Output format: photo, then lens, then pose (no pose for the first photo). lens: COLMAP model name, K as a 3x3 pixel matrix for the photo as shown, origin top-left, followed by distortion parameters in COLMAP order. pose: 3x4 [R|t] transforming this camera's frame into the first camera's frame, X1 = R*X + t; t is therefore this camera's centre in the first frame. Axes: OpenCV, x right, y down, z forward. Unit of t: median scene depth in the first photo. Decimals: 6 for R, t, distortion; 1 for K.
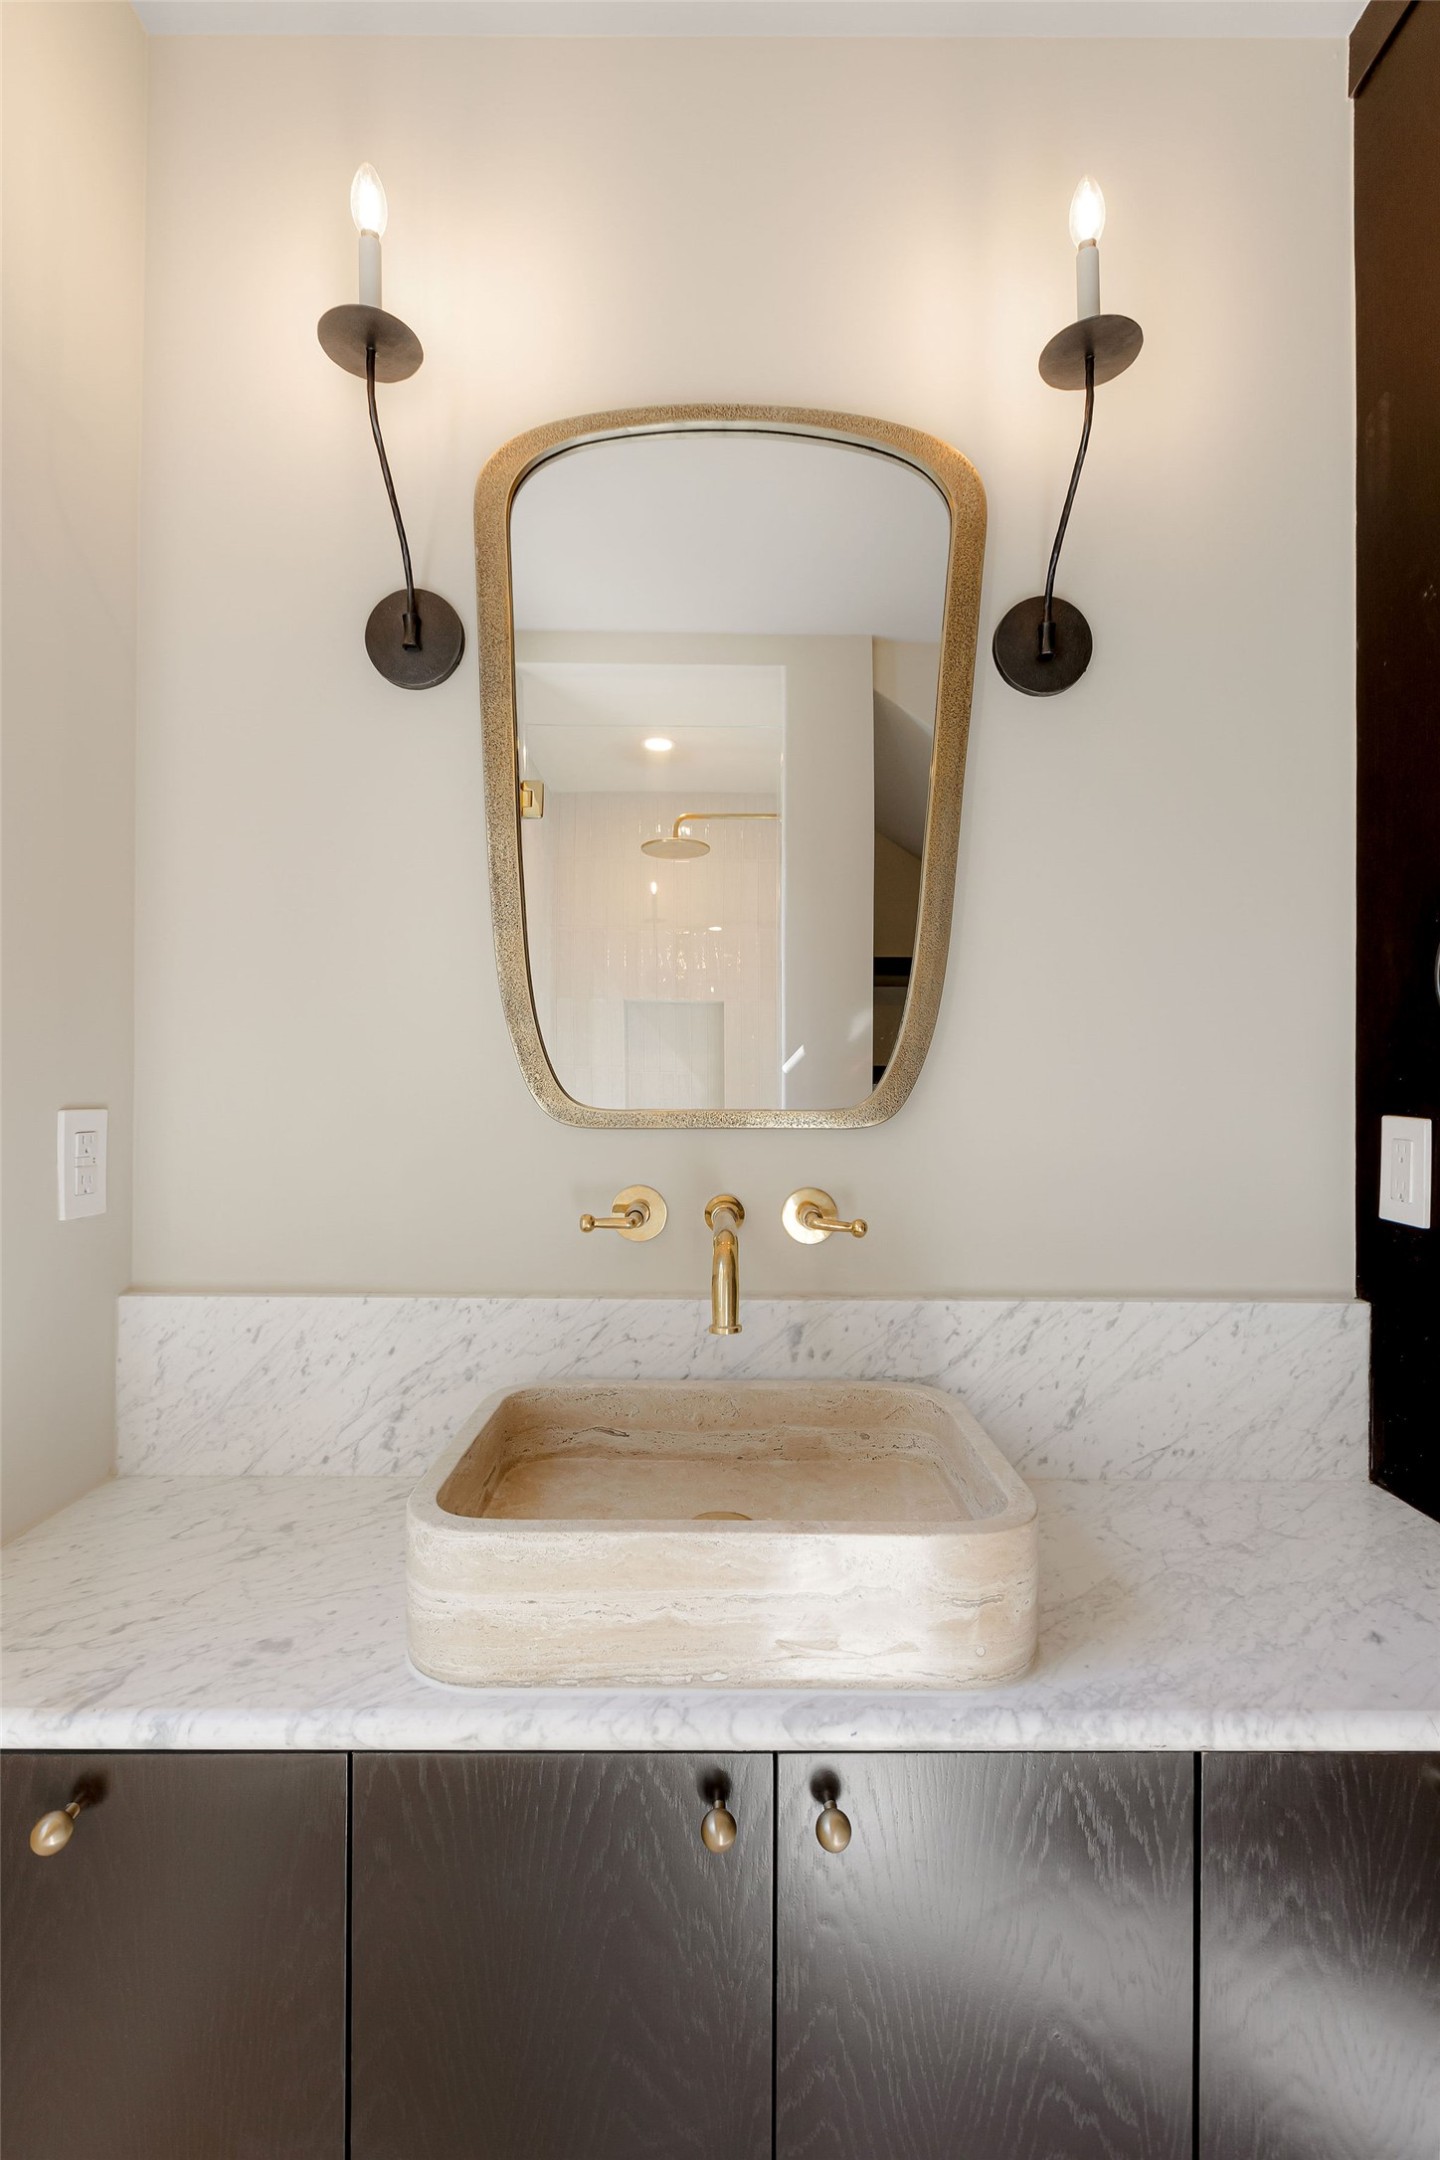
lens RADIAL K [[970.8, 0, 721.8], [0, 970.8, 1083.1], [0, 0, 1]] dist [0.005337, -0.001032]
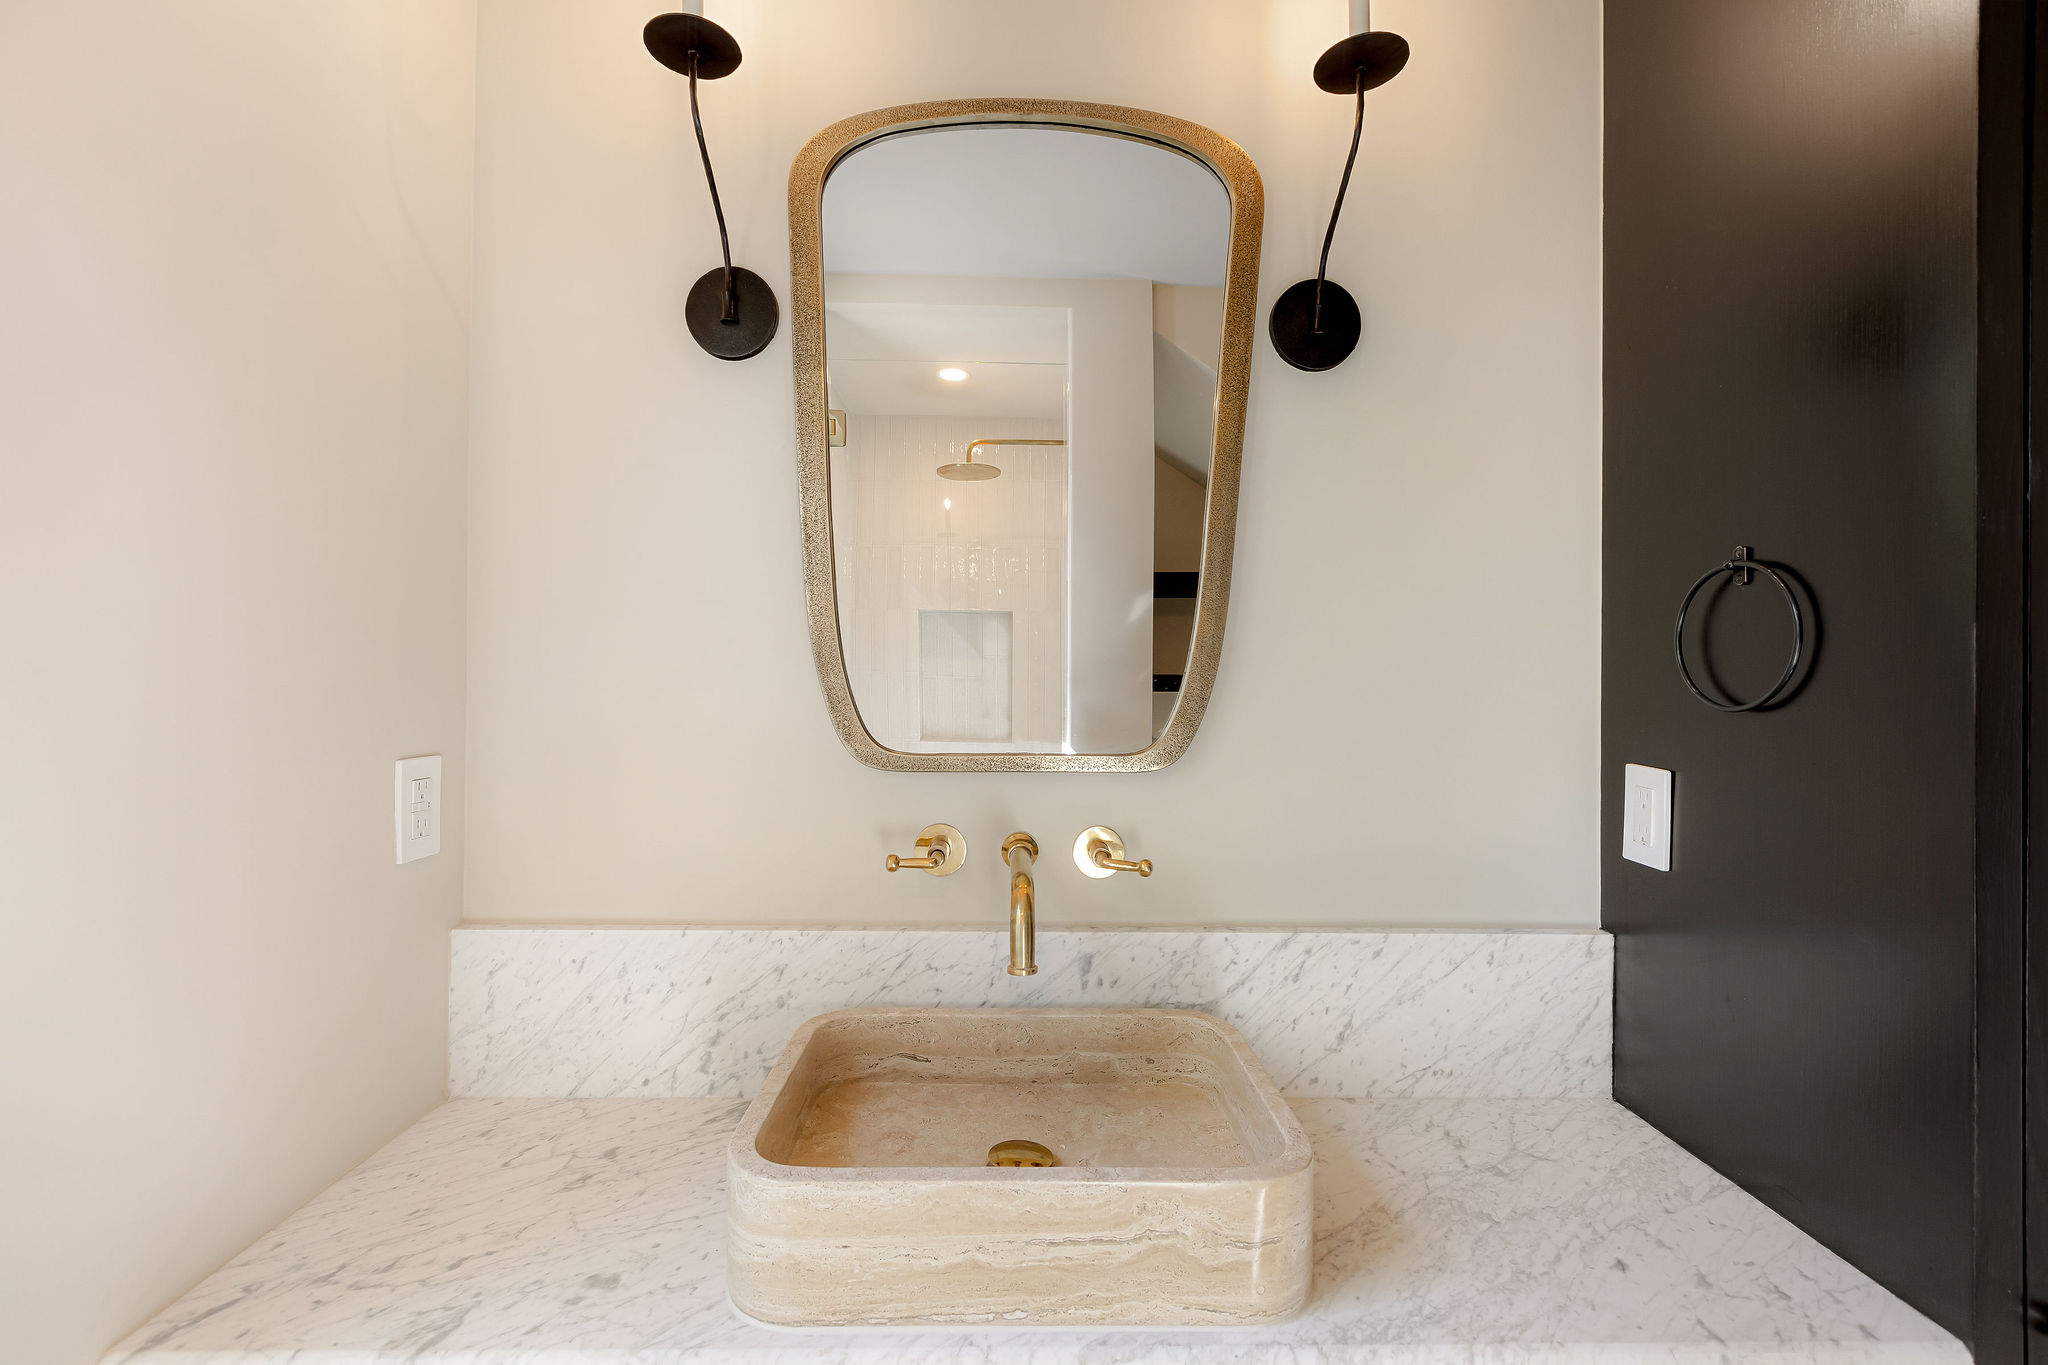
lens RADIAL K [[920.4, 0, 1002.7], [0, 920.4, 556.5], [0, 0, 1]] dist [0.005337, -0.001032]
pose [[0.999884, 0.002860, 0.014981, -0.032735], [-0.002869, 0.999996, 0.000598, -0.194480], [-0.014979, -0.000641, 0.999888, -0.019837]]
